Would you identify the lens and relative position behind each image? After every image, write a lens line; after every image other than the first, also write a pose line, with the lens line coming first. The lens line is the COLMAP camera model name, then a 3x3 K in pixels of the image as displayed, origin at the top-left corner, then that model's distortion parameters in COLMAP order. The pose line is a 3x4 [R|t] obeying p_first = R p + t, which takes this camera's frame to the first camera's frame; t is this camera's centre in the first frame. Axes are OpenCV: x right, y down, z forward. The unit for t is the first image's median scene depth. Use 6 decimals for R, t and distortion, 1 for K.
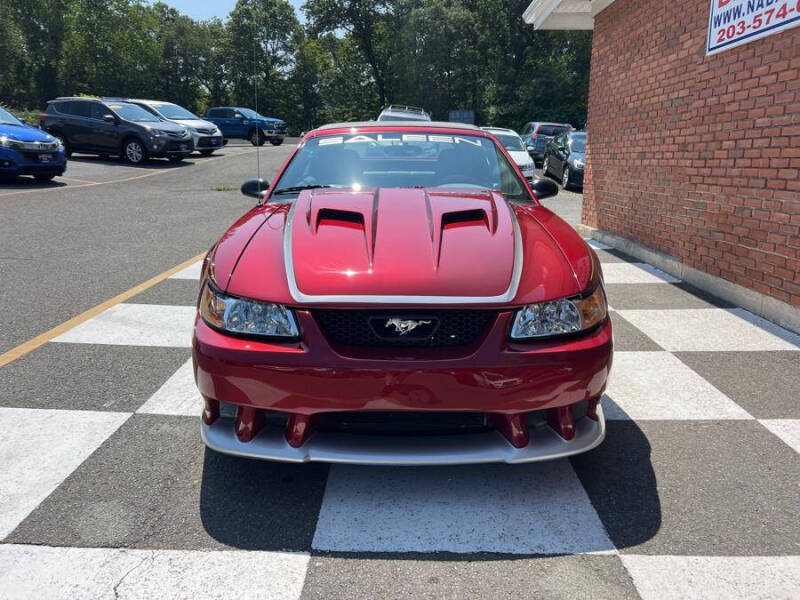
lens RADIAL K [[604.0, 0, 400.0], [0, 604.0, 300.0], [0, 0, 1]] dist [0.050463, -0.060435]
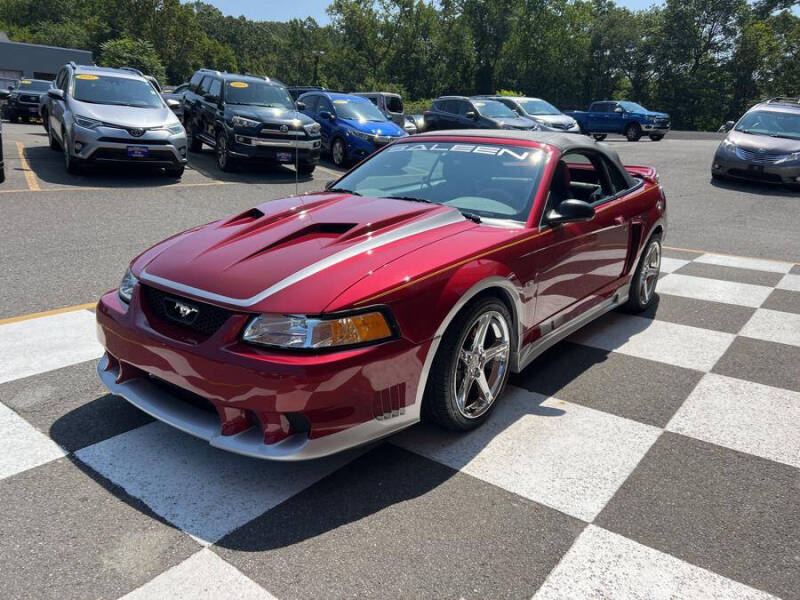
lens RADIAL K [[605.6, 0, 397.4], [0, 605.6, 300.1], [0, 0, 1]] dist [0.039474, -0.047188]
pose [[0.793164, 0.179484, -0.581959, 0.437734], [-0.172451, 0.982666, 0.068030, -0.055386], [0.584082, 0.046401, 0.810367, 0.109379]]
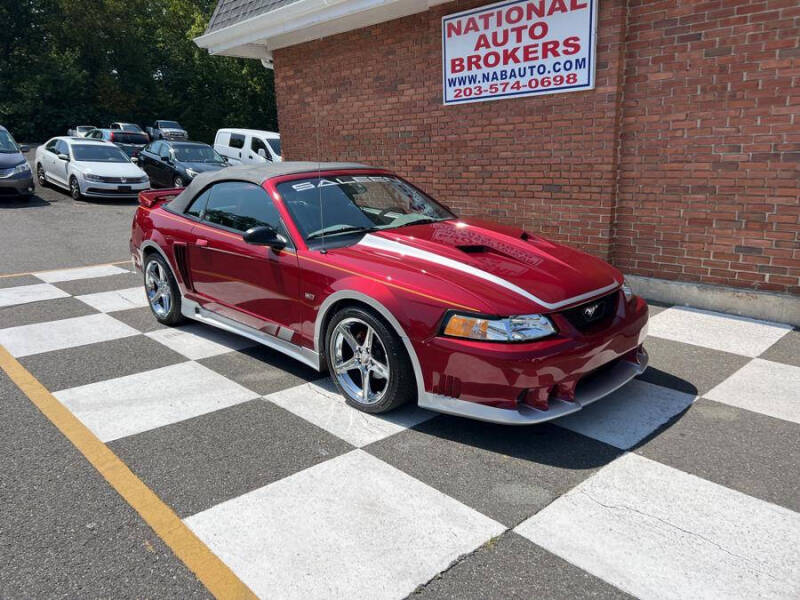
lens RADIAL K [[605.6, 0, 397.4], [0, 605.6, 300.1], [0, 0, 1]] dist [0.039474, -0.047188]
pose [[0.722911, -0.190211, 0.664244, -0.599634], [0.188609, 0.979175, 0.075127, -0.085011], [-0.664701, 0.070972, 0.743731, 0.056698]]
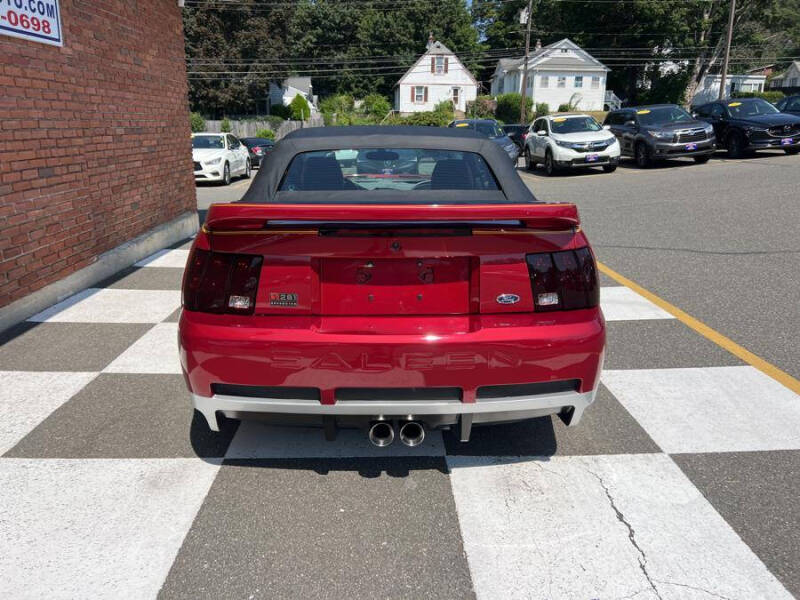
lens RADIAL K [[605.6, 0, 397.4], [0, 605.6, 300.1], [0, 0, 1]] dist [0.039474, -0.047188]
pose [[-0.999633, -0.000661, -0.027072, 0.005578], [-0.013824, 0.872075, 0.489176, -0.447655], [0.023285, 0.489371, -0.871765, 1.676146]]
